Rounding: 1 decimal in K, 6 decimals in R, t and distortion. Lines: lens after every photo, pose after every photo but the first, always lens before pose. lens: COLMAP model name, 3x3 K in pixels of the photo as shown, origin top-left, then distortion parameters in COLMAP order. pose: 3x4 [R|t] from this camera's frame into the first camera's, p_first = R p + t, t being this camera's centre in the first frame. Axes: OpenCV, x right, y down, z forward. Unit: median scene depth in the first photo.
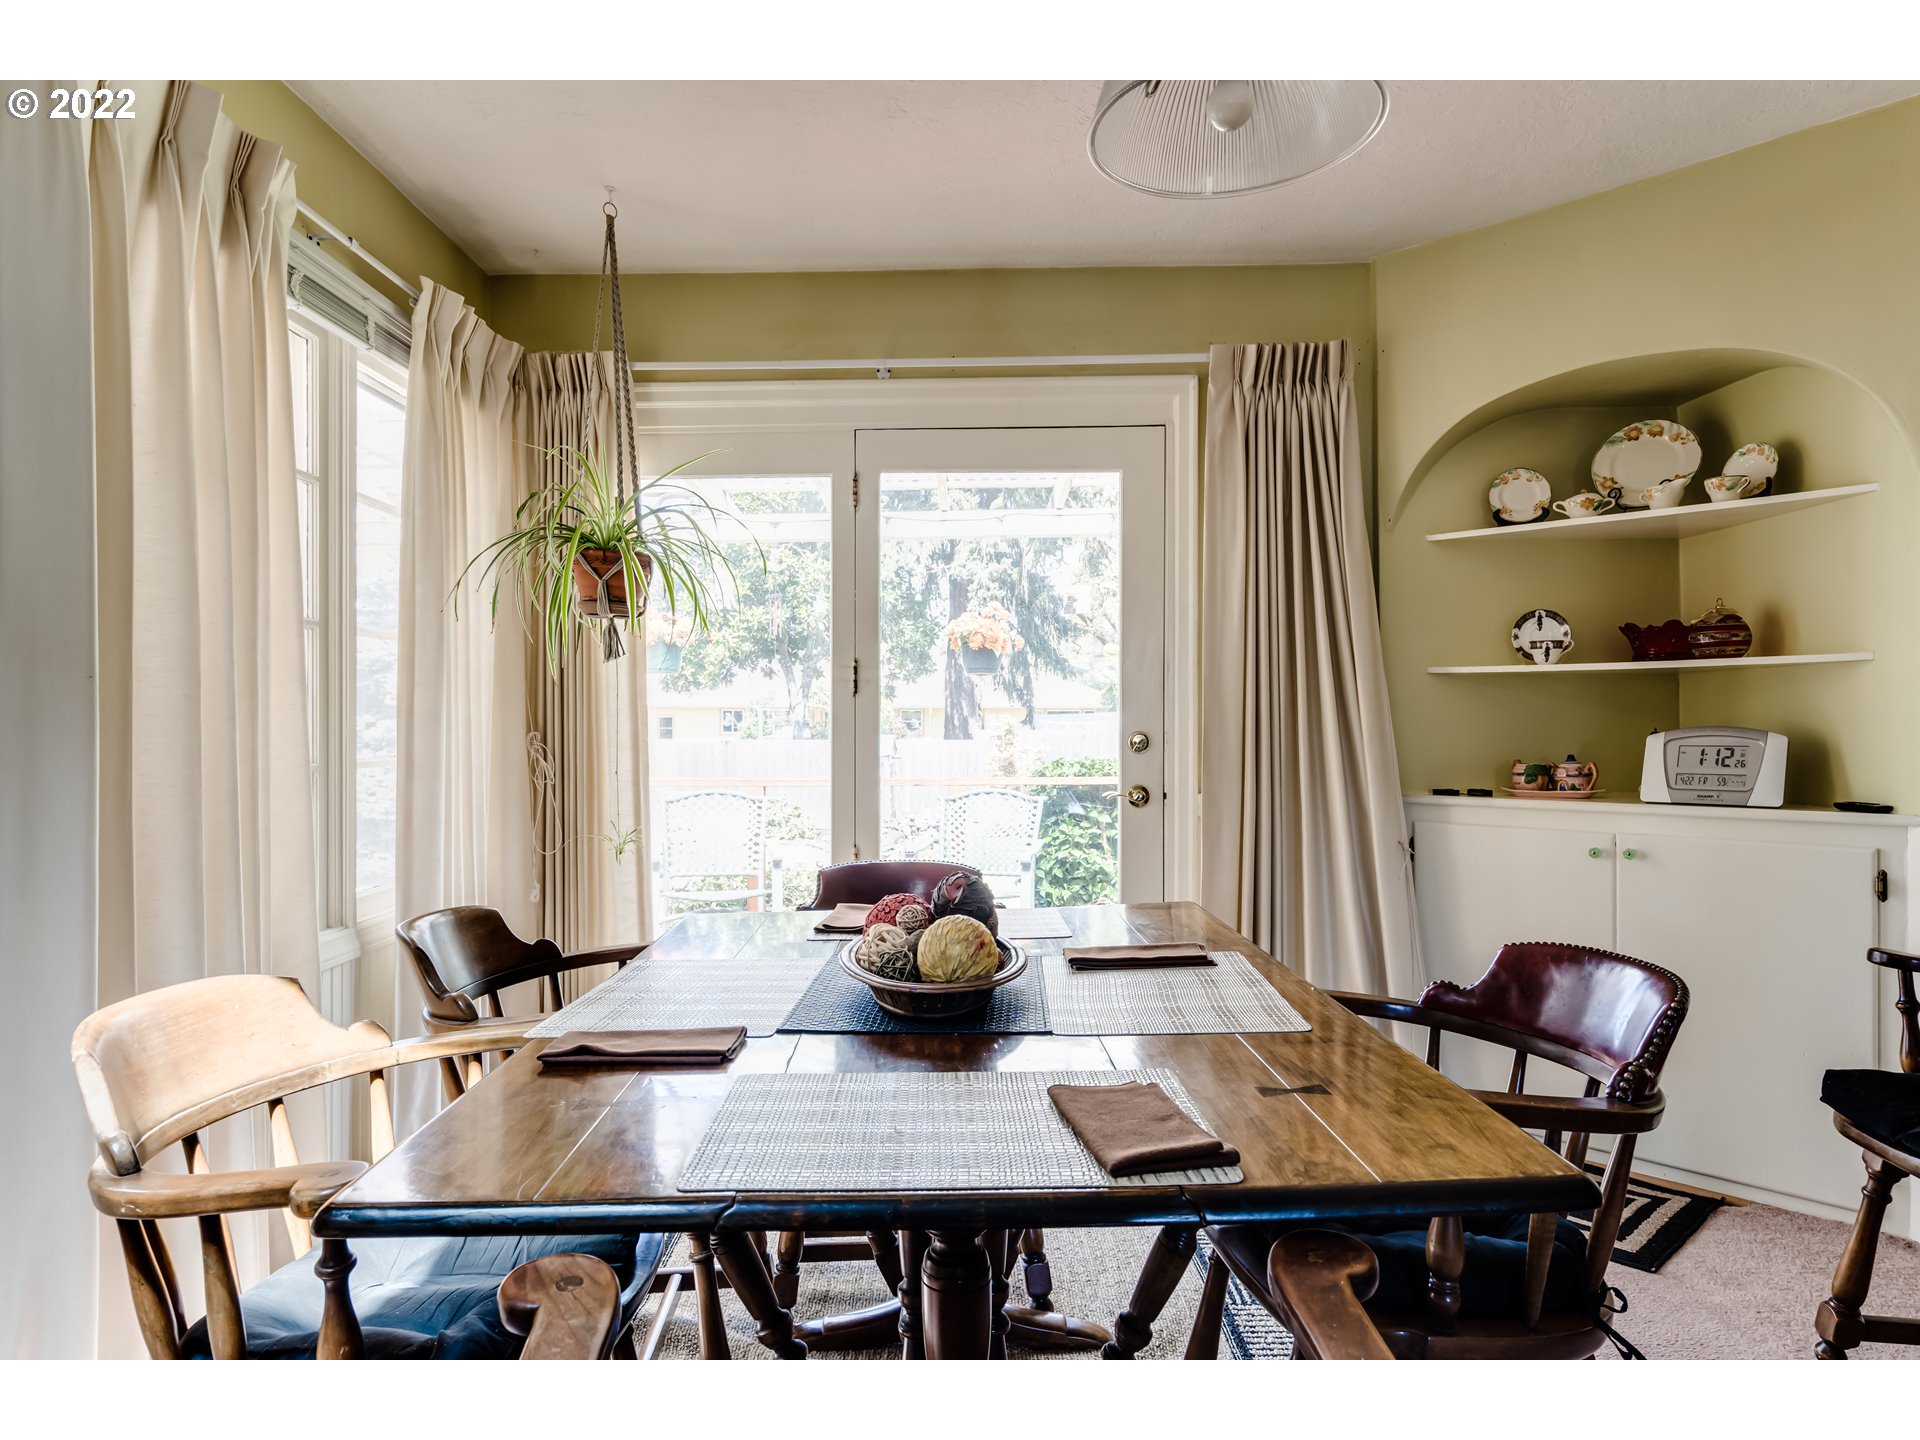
lens RADIAL K [[1165.3, 0, 938.9], [0, 1165.3, 720.7], [0, 0, 1]] dist [0.003448, 0.002761]
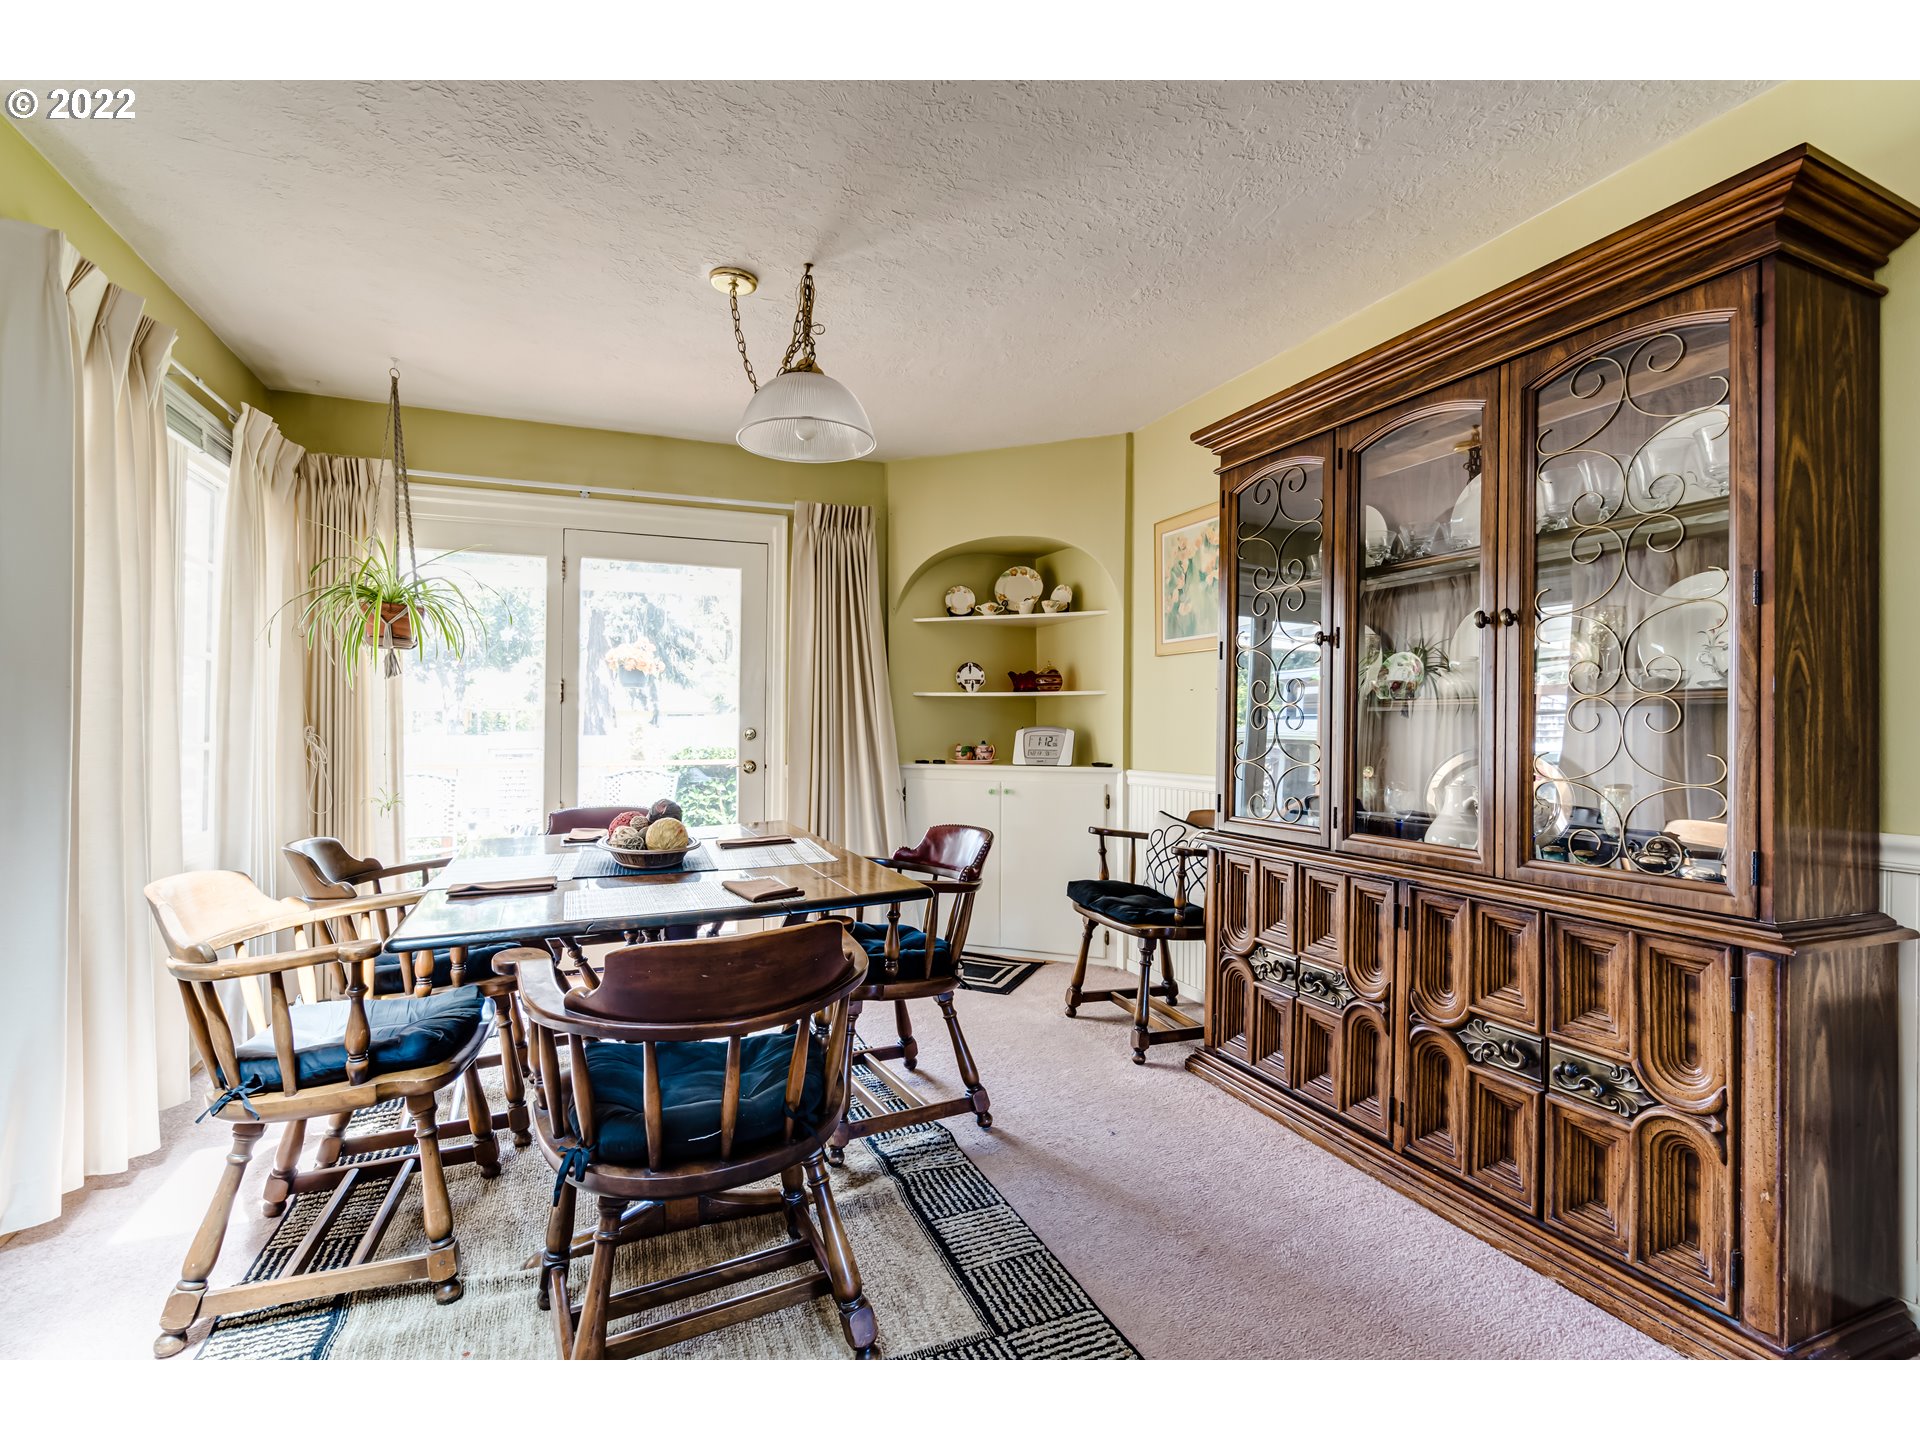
lens RADIAL K [[876.6, 0, 960.0], [0, 876.6, 720.0], [0, 0, 1]] dist [0.000020, 0.000588]
pose [[0.913964, 0.007979, 0.405716, -0.068317], [-0.007168, 0.999968, -0.003520, 0.001060], [-0.405731, 0.000309, 0.913992, -0.286655]]
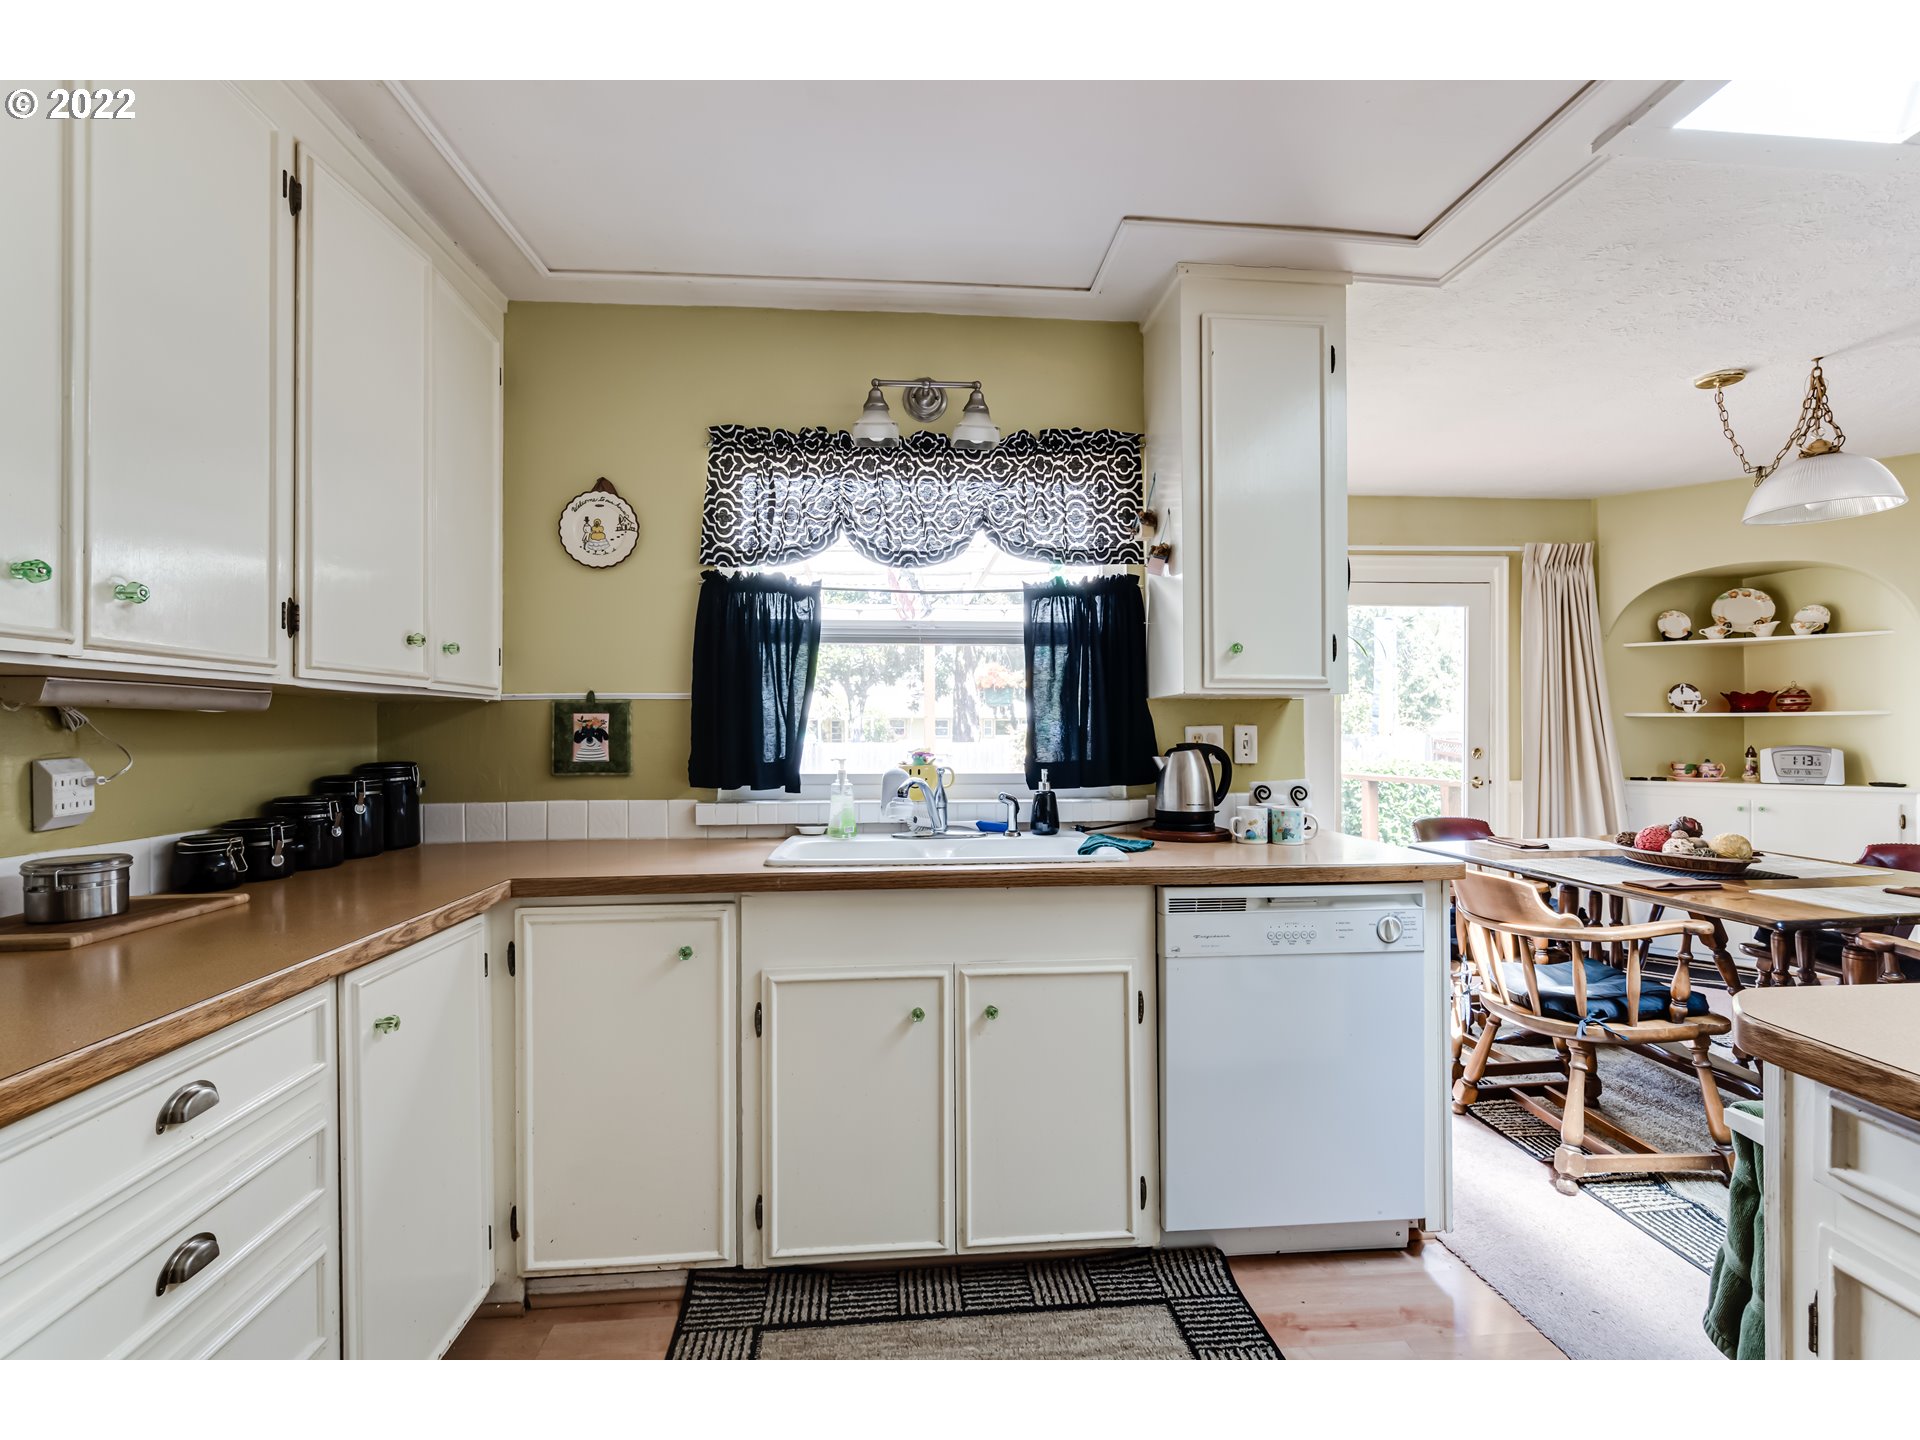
lens RADIAL K [[856.9, 0, 960.0], [0, 856.9, 720.0], [0, 0, 1]] dist [0.000729, 0.000679]
pose [[0.994652, 0.001204, 0.103278, -0.884923], [-0.000464, 0.999974, -0.007189, -0.026360], [-0.103283, 0.007103, 0.994627, -0.308971]]
